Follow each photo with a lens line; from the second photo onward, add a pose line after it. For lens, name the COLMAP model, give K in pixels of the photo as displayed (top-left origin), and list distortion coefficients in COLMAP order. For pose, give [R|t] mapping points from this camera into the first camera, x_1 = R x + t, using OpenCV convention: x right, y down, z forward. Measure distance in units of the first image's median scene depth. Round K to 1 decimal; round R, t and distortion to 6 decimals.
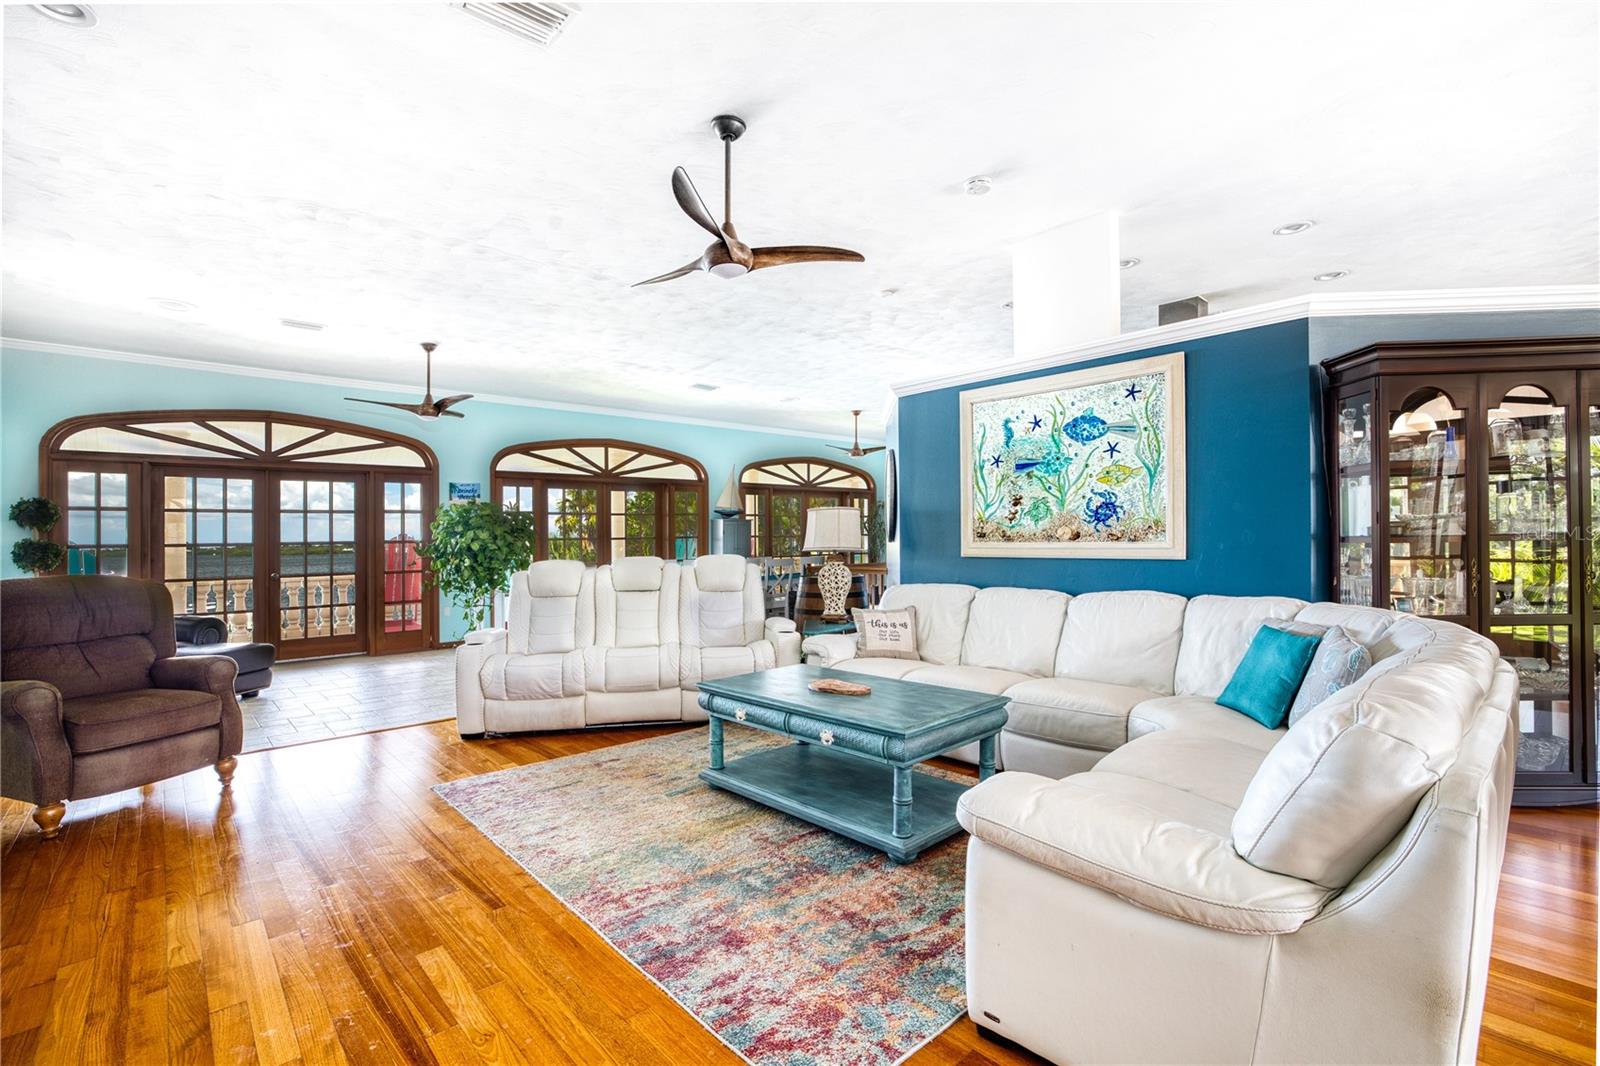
lens RADIAL K [[706.2, 0, 825.3], [0, 706.2, 539.5], [0, 0, 1]] dist [-0.036241, 0.000045]
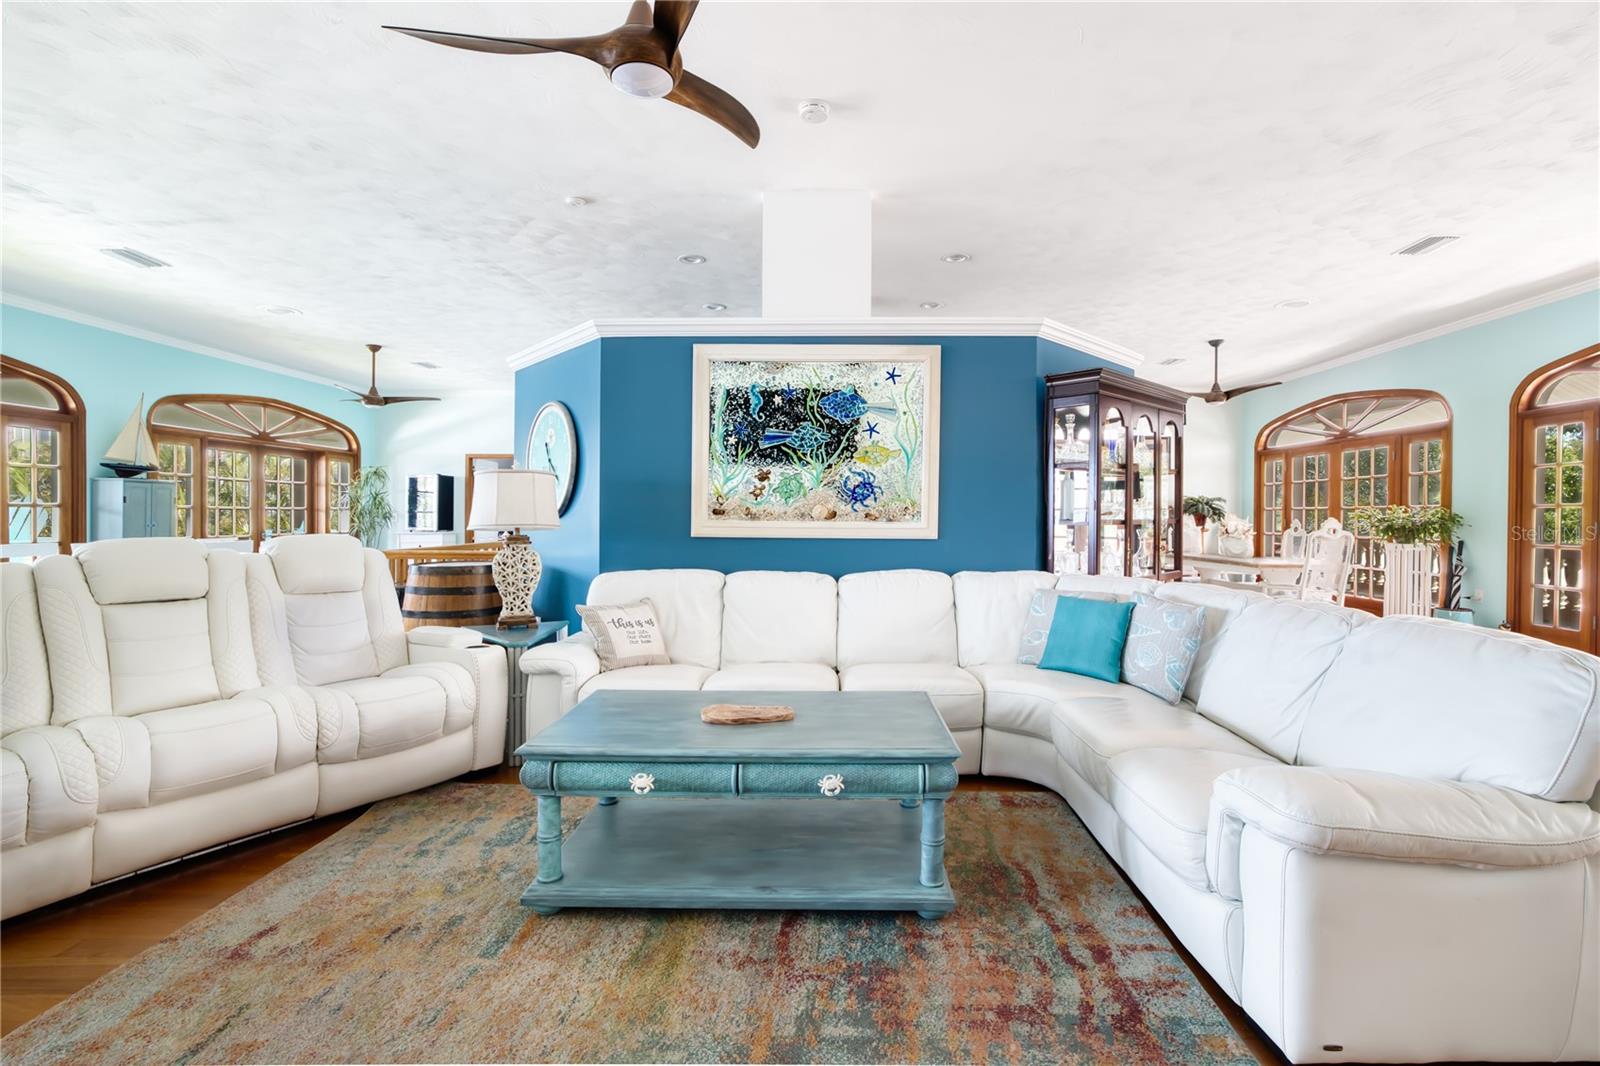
lens RADIAL K [[699.2, 0, 812.0], [0, 699.2, 529.0], [0, 0, 1]] dist [-0.037760, 0.019001]
pose [[0.711299, 0.006181, 0.702863, -0.347330], [-0.014937, 0.999868, 0.006323, 0.008623], [-0.702731, -0.014996, 0.711297, 0.340617]]
